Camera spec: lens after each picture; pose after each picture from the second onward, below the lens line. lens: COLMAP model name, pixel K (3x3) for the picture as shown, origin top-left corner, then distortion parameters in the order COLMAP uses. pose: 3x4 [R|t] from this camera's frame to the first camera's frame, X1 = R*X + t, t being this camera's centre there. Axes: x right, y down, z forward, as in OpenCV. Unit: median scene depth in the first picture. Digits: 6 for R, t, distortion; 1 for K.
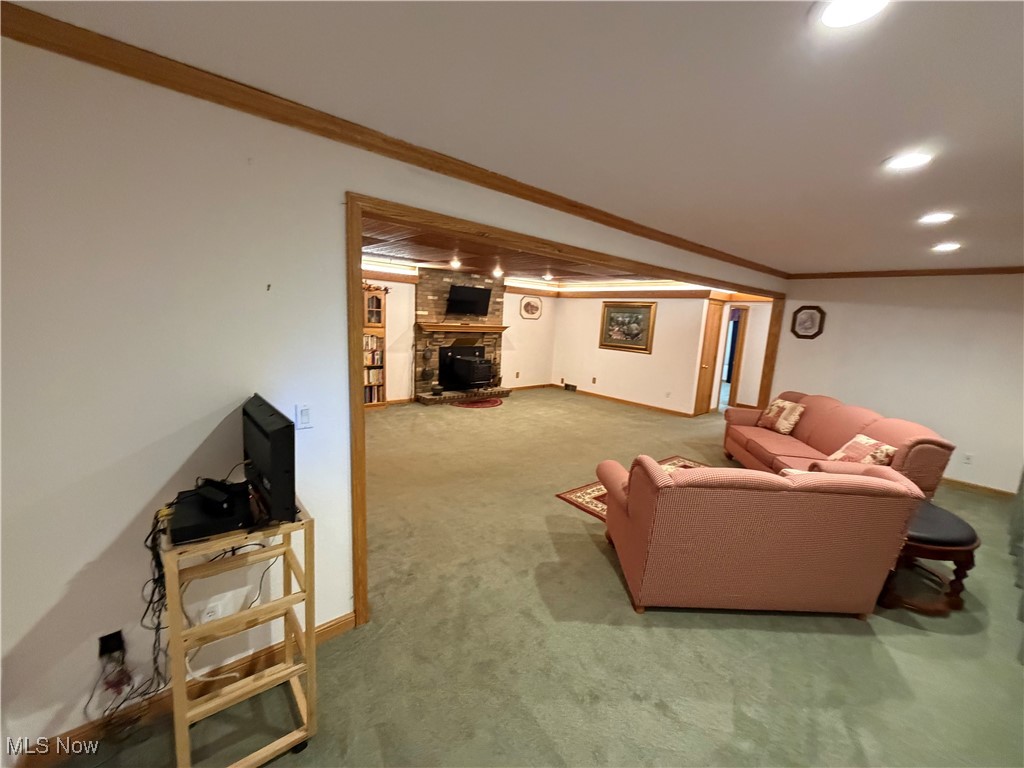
lens RADIAL K [[408.4, 0, 513.2], [0, 408.4, 381.8], [0, 0, 1]] dist [-0.000899, -0.000456]
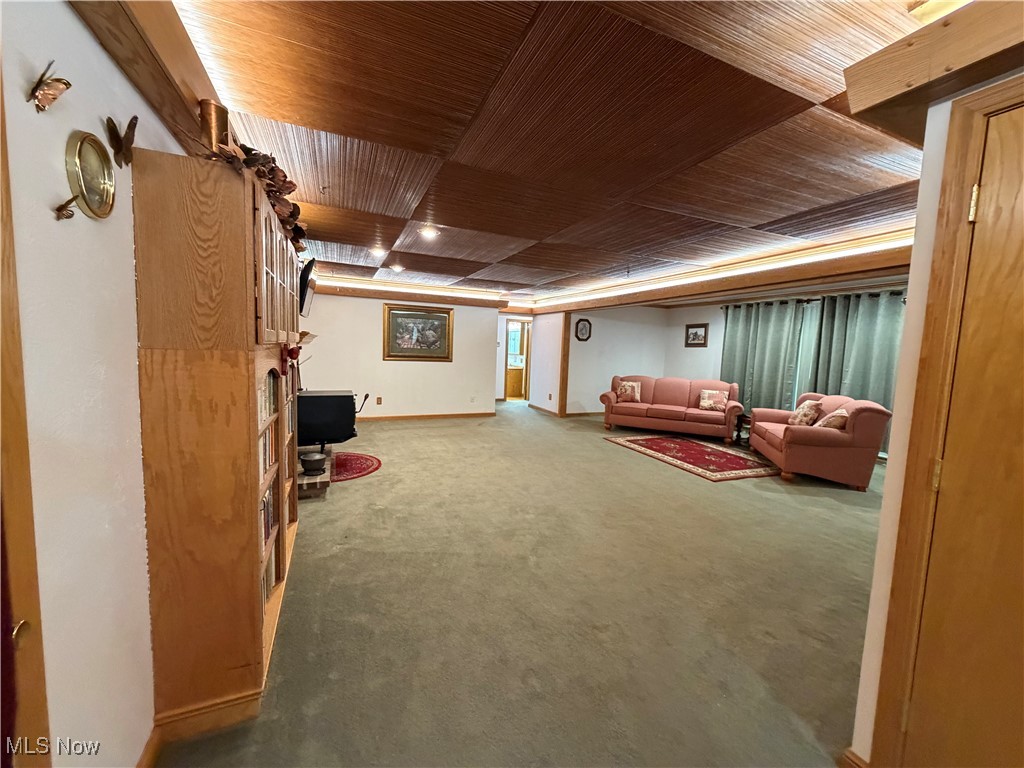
lens RADIAL K [[408.4, 0, 514.2], [0, 408.4, 383.5], [0, 0, 1]] dist [-0.000899, -0.000456]
pose [[0.299855, -0.126042, 0.945622, -0.559861], [0.130270, 0.987358, 0.090297, -0.086879], [-0.945049, 0.096110, 0.312484, 0.571656]]
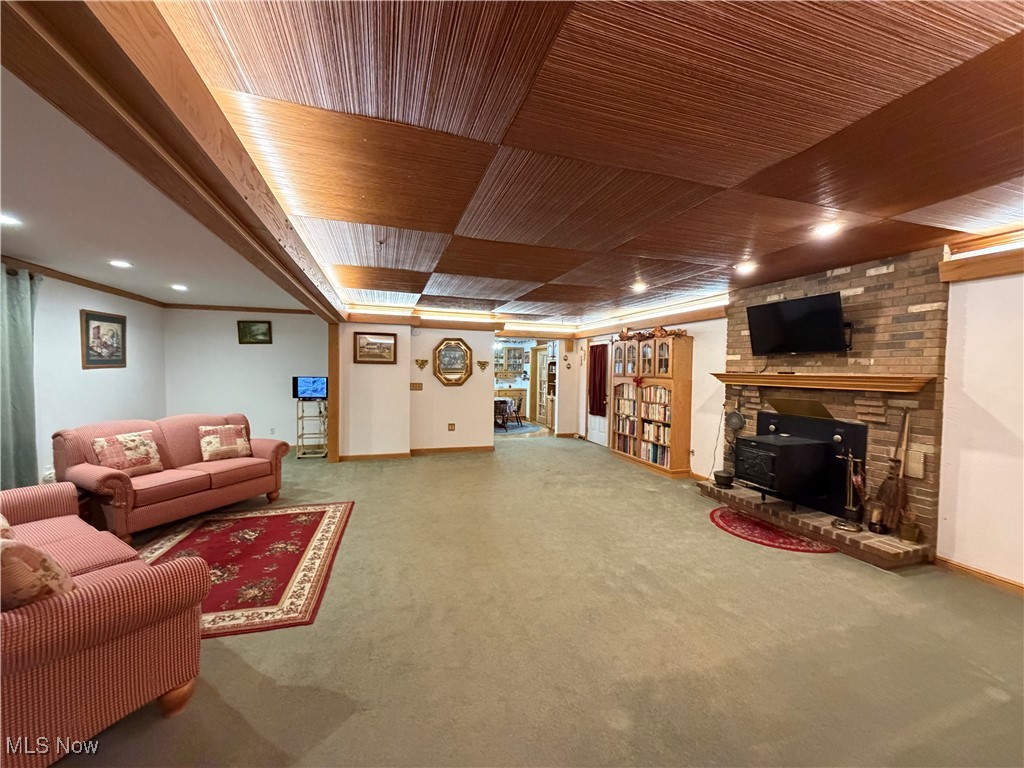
lens RADIAL K [[408.4, 0, 519.0], [0, 408.4, 385.5], [0, 0, 1]] dist [-0.000899, -0.000456]
pose [[-0.383706, -0.020674, -0.923224, 0.492193], [-0.178403, 0.982575, 0.052144, -0.091600], [0.906058, 0.184714, -0.380709, 0.892425]]
